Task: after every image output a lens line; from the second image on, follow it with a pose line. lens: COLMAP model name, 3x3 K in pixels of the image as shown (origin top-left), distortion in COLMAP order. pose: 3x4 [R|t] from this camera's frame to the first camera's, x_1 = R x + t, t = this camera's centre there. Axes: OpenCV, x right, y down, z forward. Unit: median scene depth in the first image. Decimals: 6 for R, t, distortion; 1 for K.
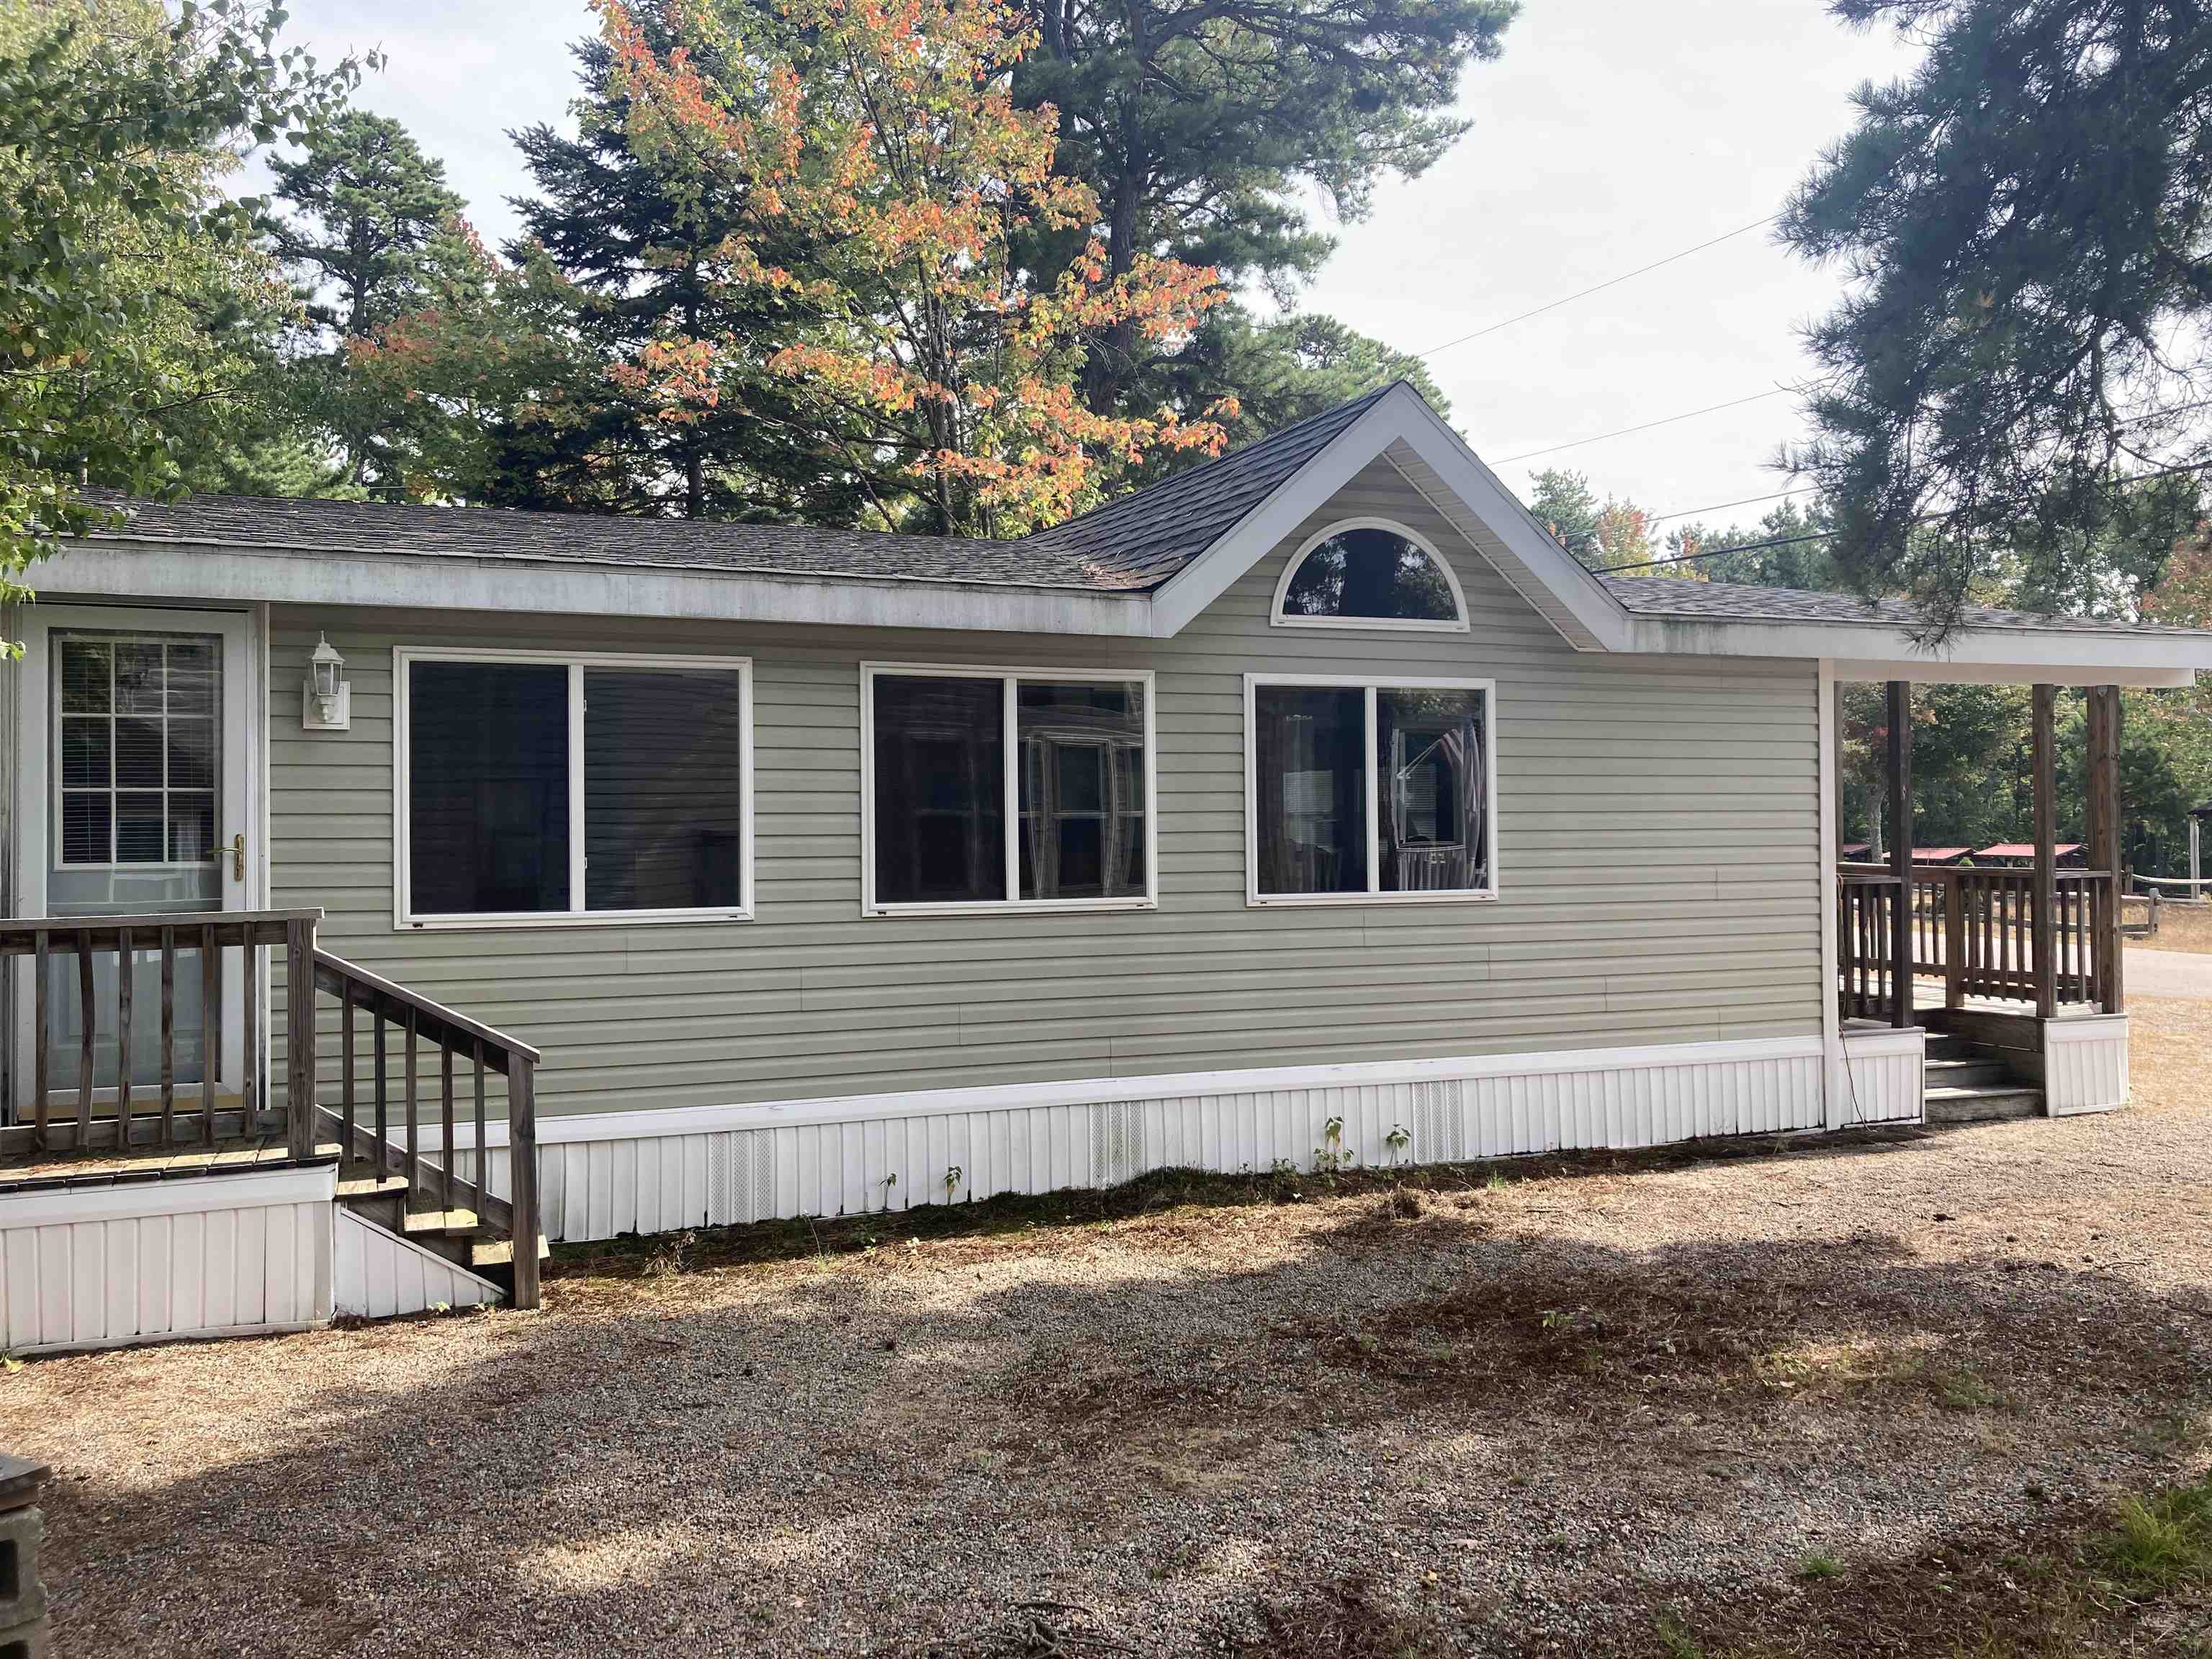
lens RADIAL K [[1628.2, 0, 1106.0], [0, 1628.2, 829.5], [0, 0, 1]] dist [0.072344, -0.112660]
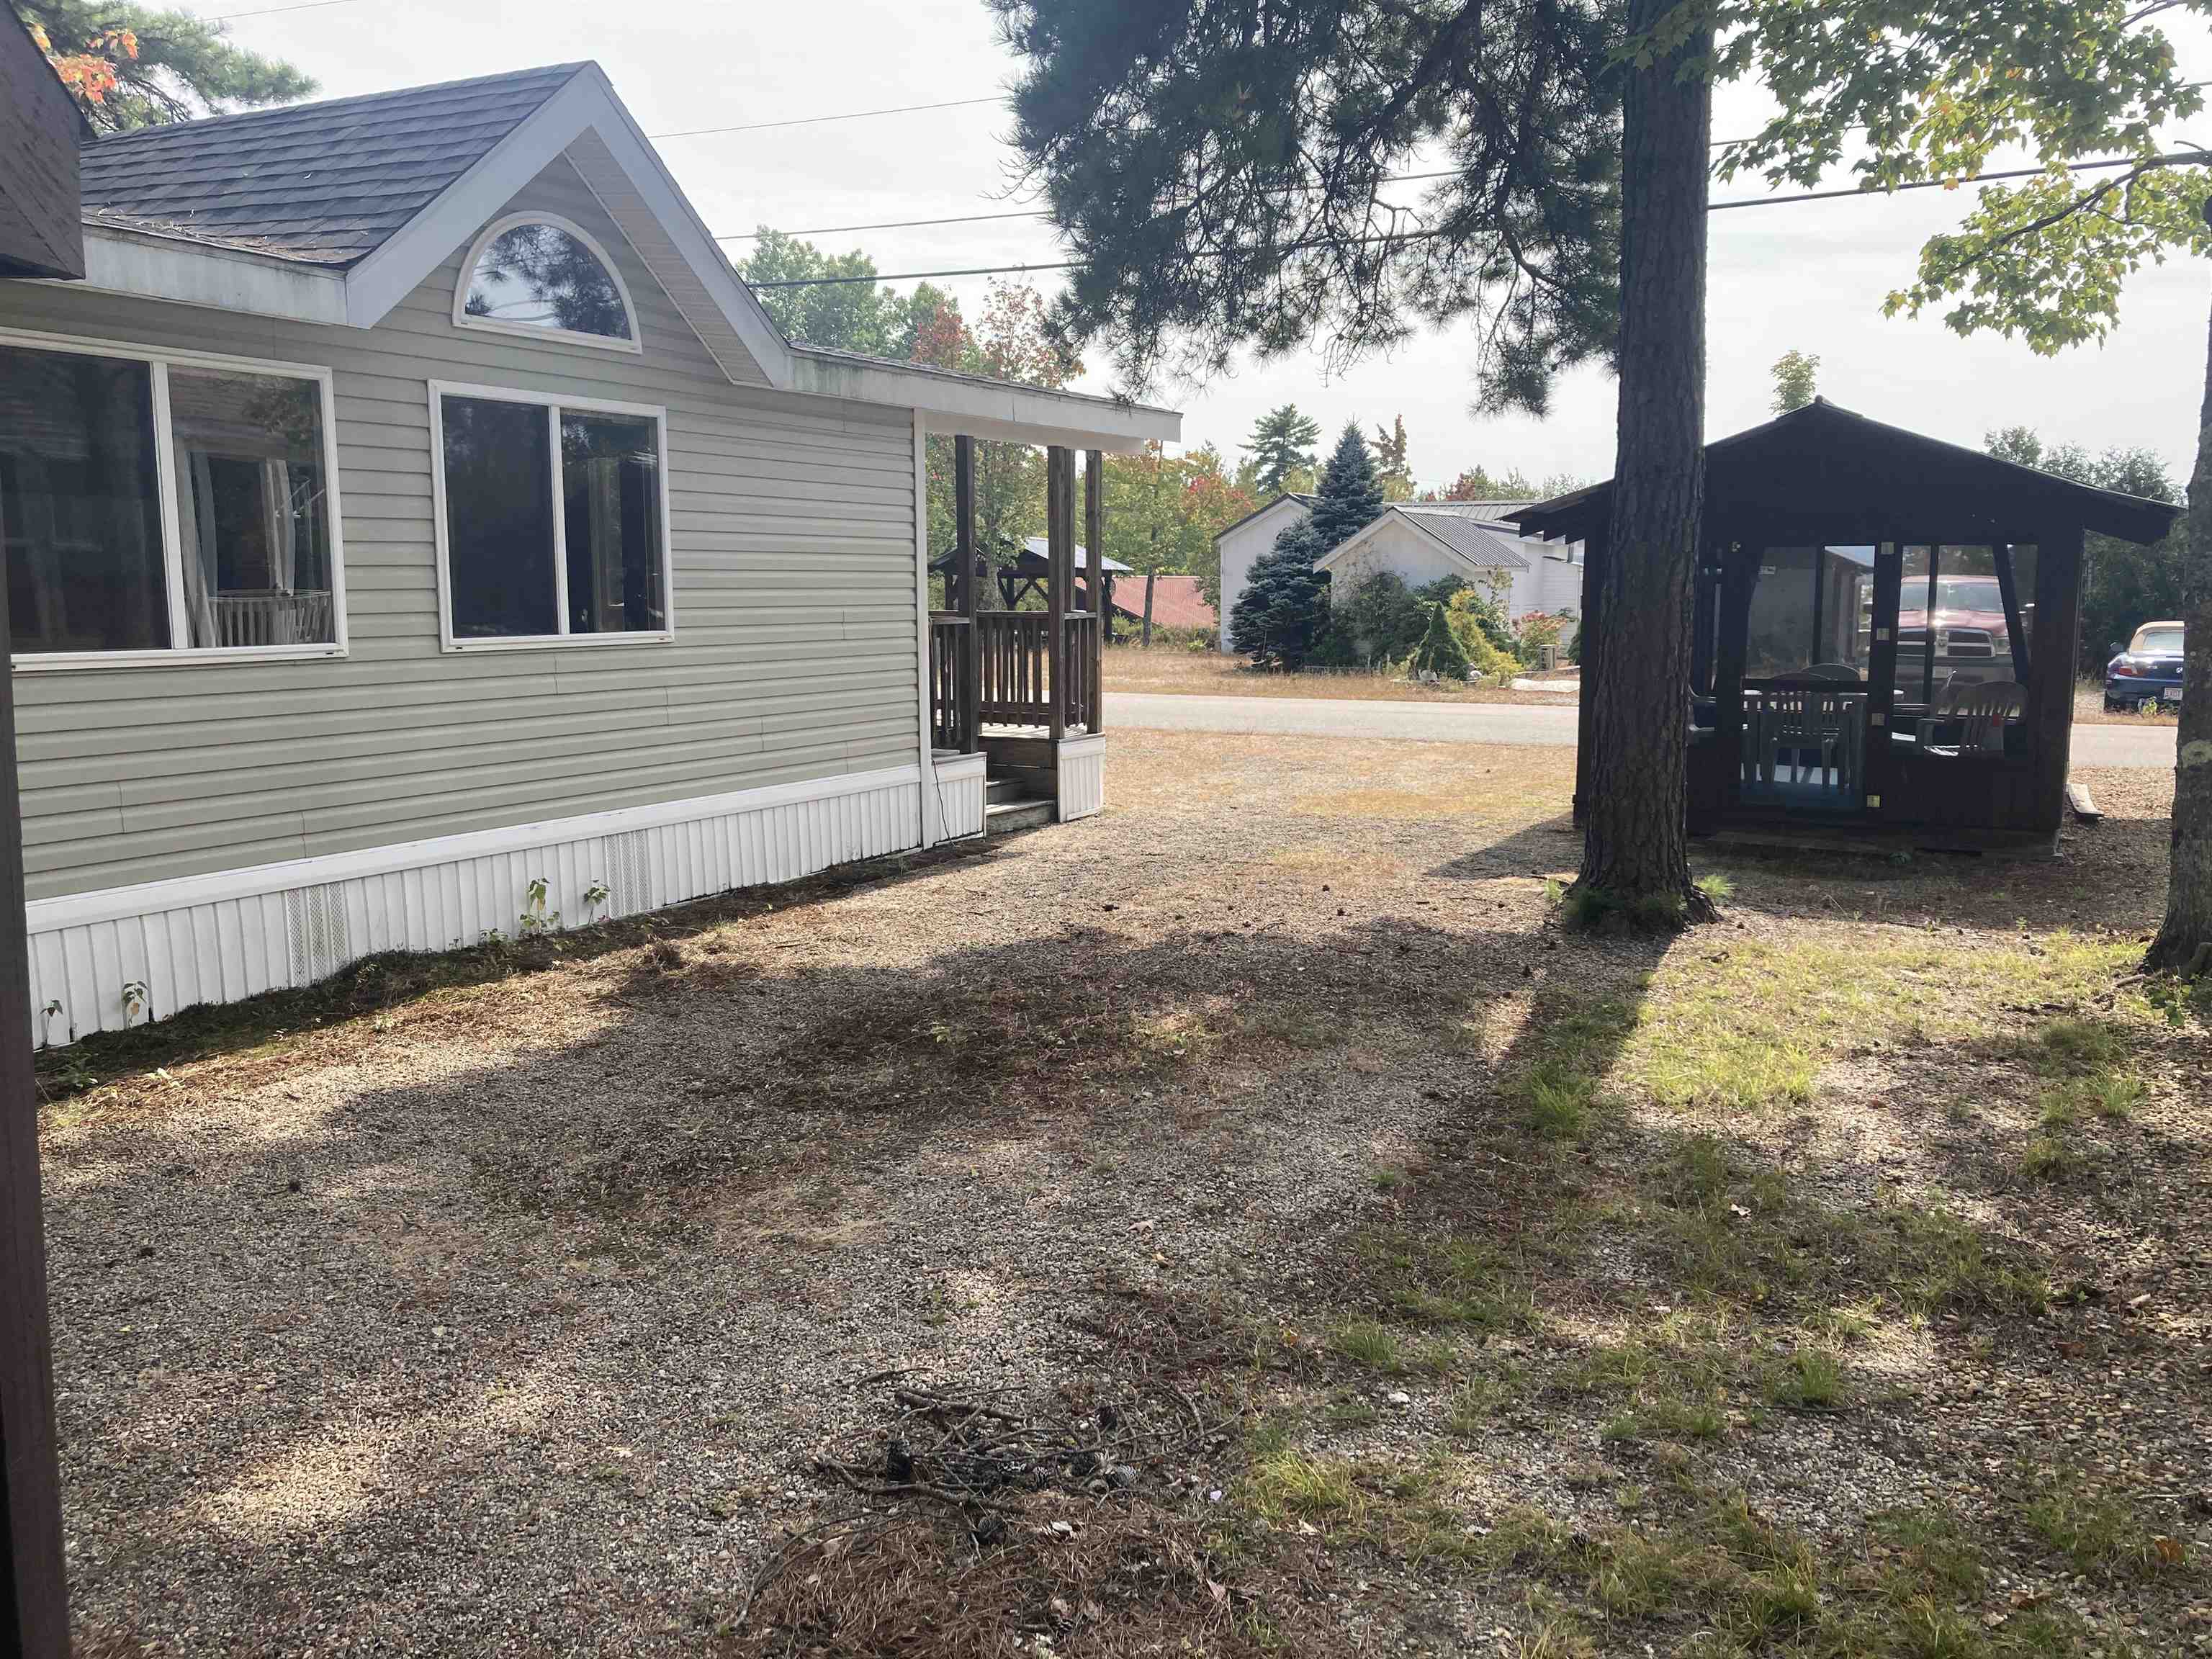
lens RADIAL K [[1665.2, 0, 1024.0], [0, 1665.2, 814.1], [0, 0, 1]] dist [0.011285, -0.002045]
pose [[0.810615, -0.074111, 0.580871, -0.204304], [-0.007477, 0.990568, 0.136817, 0.008762], [-0.585532, -0.115249, 0.802415, 0.091127]]
